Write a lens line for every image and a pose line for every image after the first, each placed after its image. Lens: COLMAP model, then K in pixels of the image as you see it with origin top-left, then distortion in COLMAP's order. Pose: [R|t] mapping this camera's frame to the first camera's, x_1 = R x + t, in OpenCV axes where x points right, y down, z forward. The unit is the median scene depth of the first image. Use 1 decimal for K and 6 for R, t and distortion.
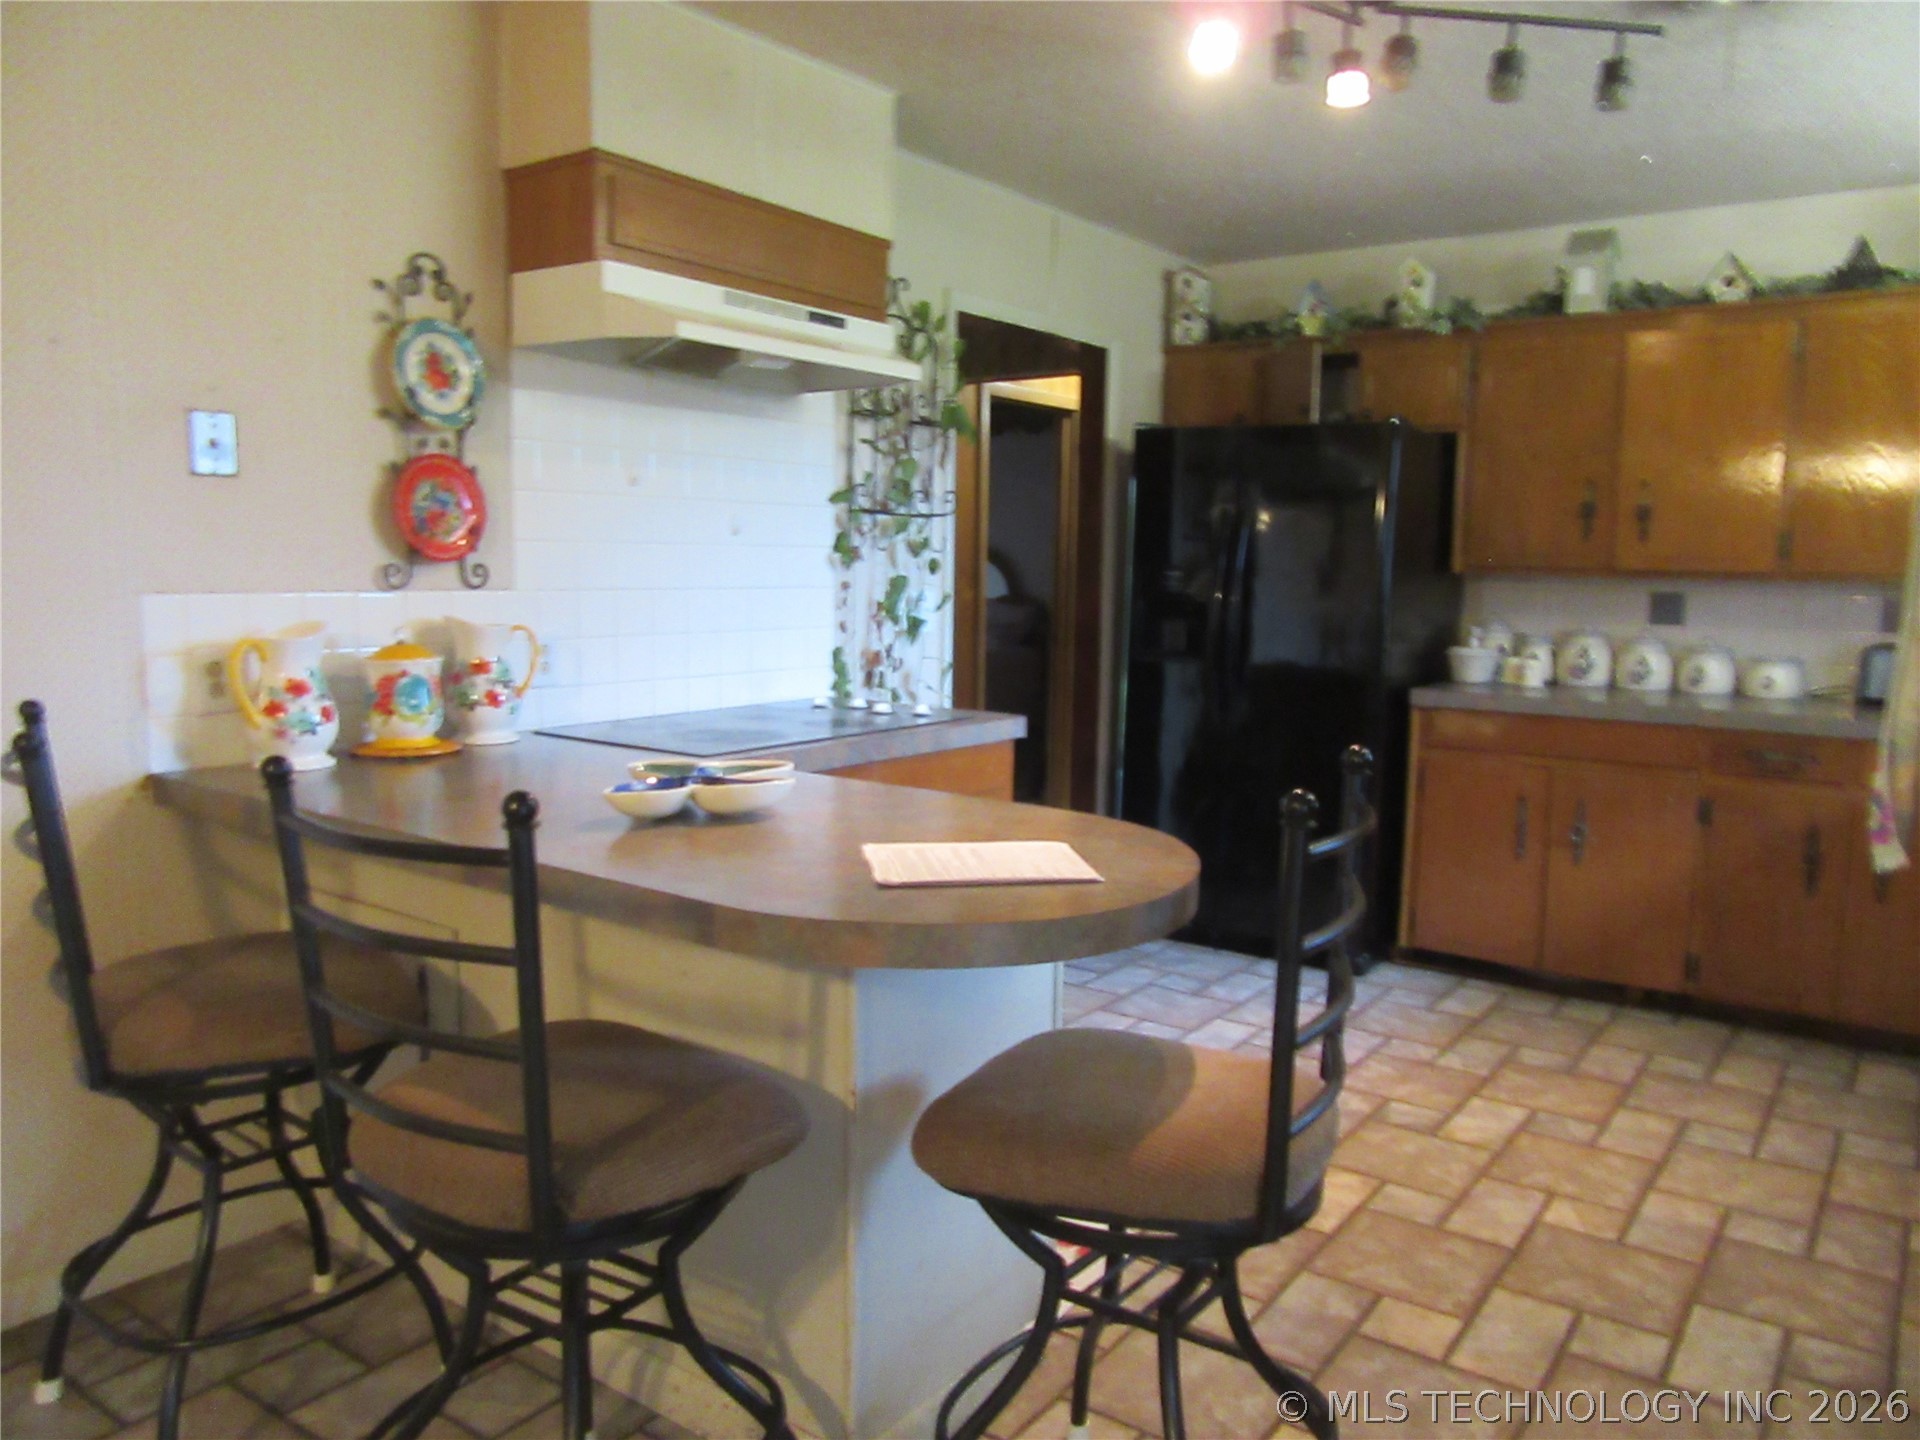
lens RADIAL K [[1405.6, 0, 960.0], [0, 1405.6, 720.0], [0, 0, 1]] dist [-0.016972, -0.001943]
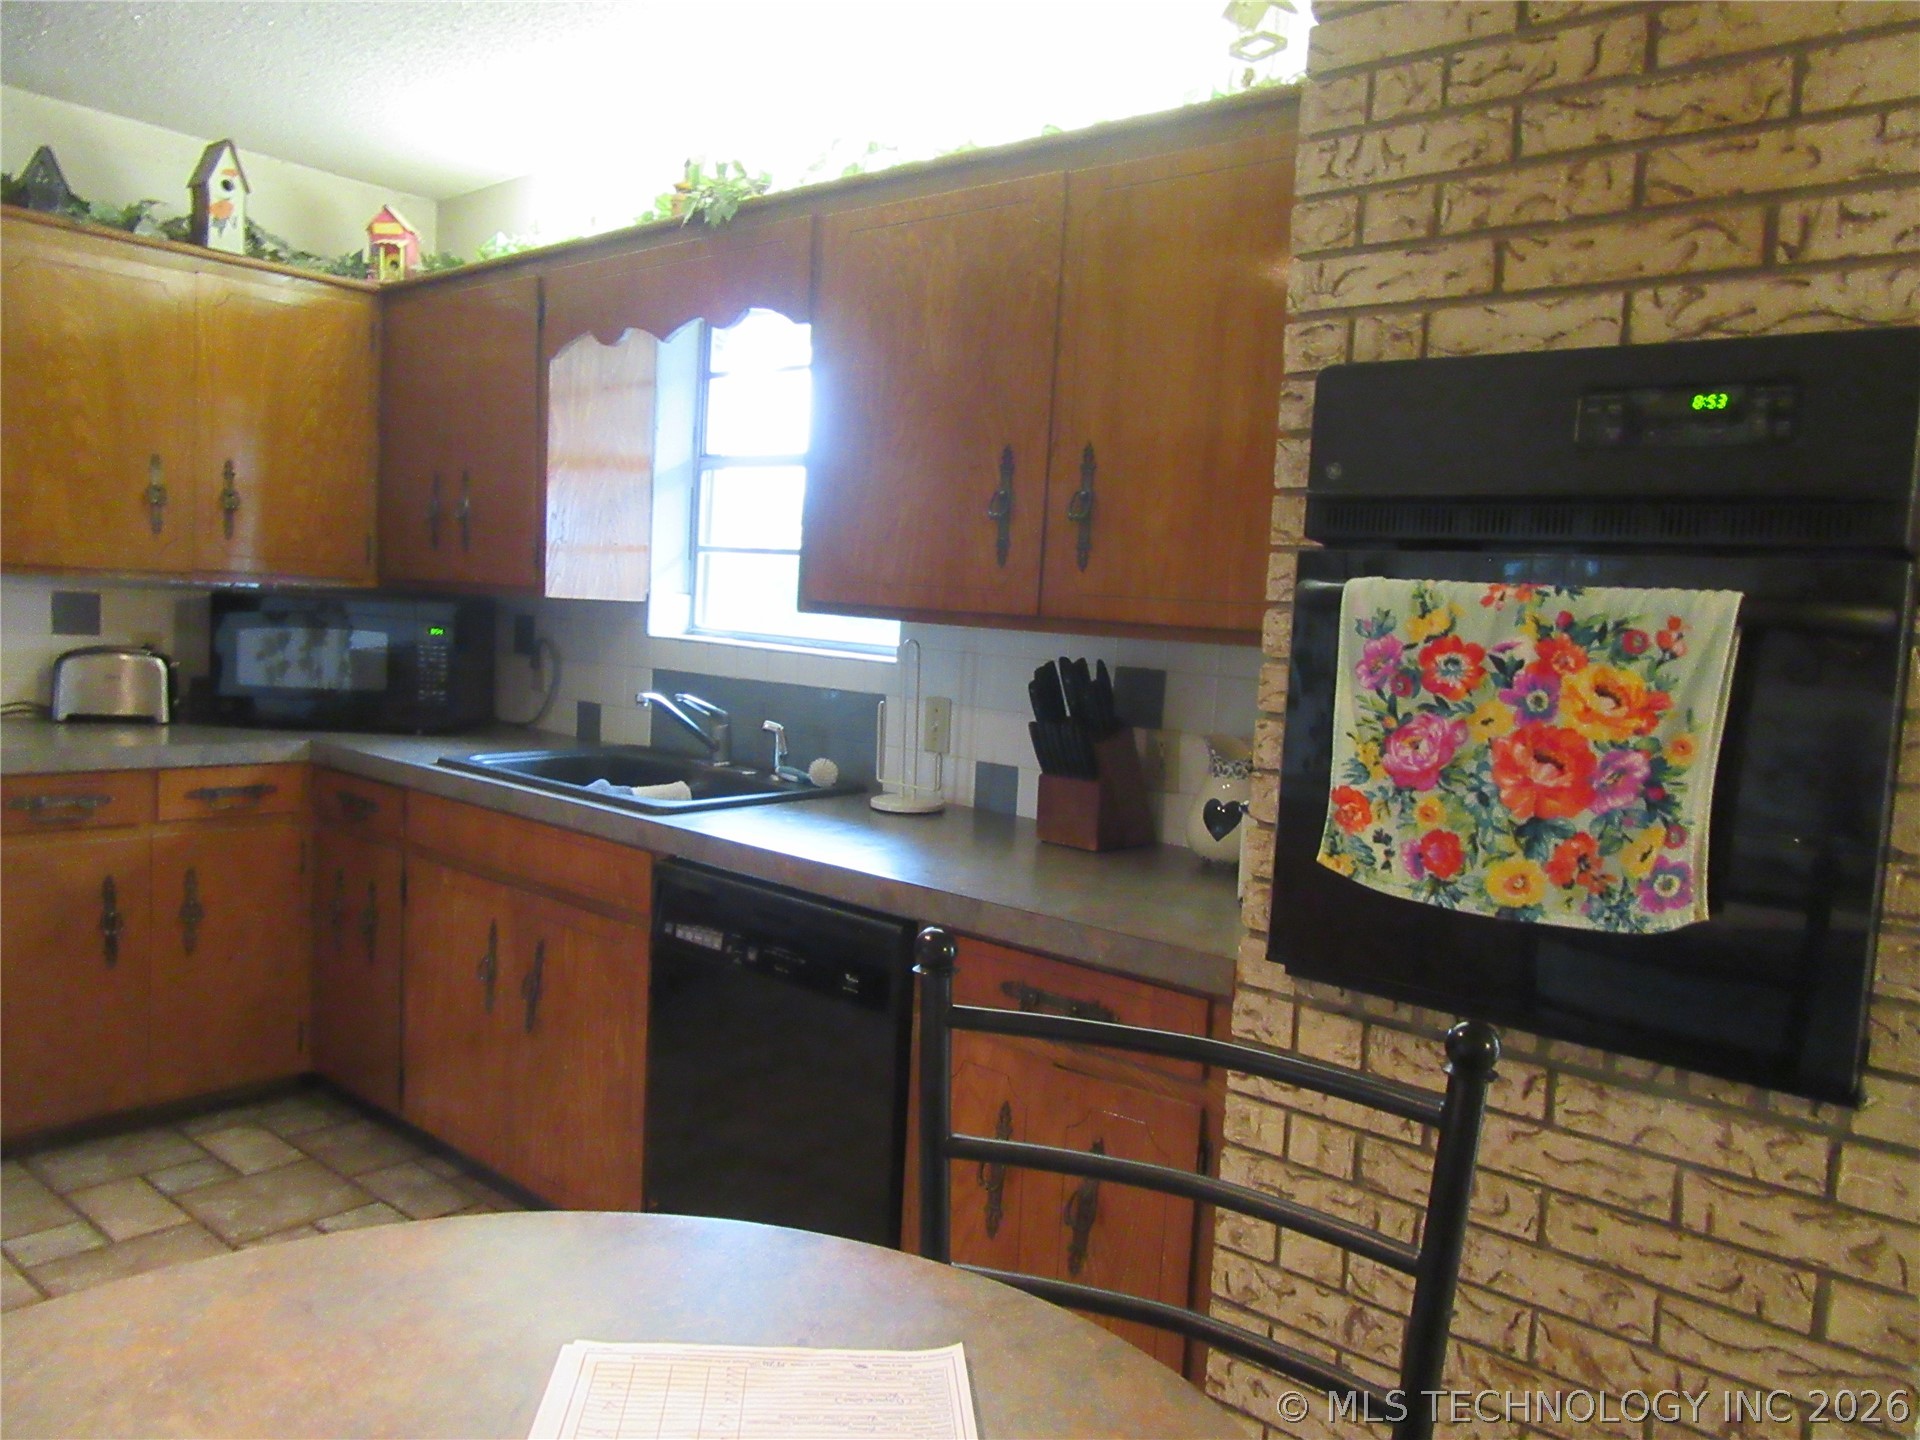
lens RADIAL K [[1404.7, 0, 960.0], [0, 1404.7, 720.0], [0, 0, 1]] dist [-0.004371, 0.008608]
pose [[0.074701, -0.091588, 0.992991, -0.140520], [0.057153, 0.994530, 0.087430, -0.055069], [-0.995567, 0.050221, 0.079527, 0.402592]]
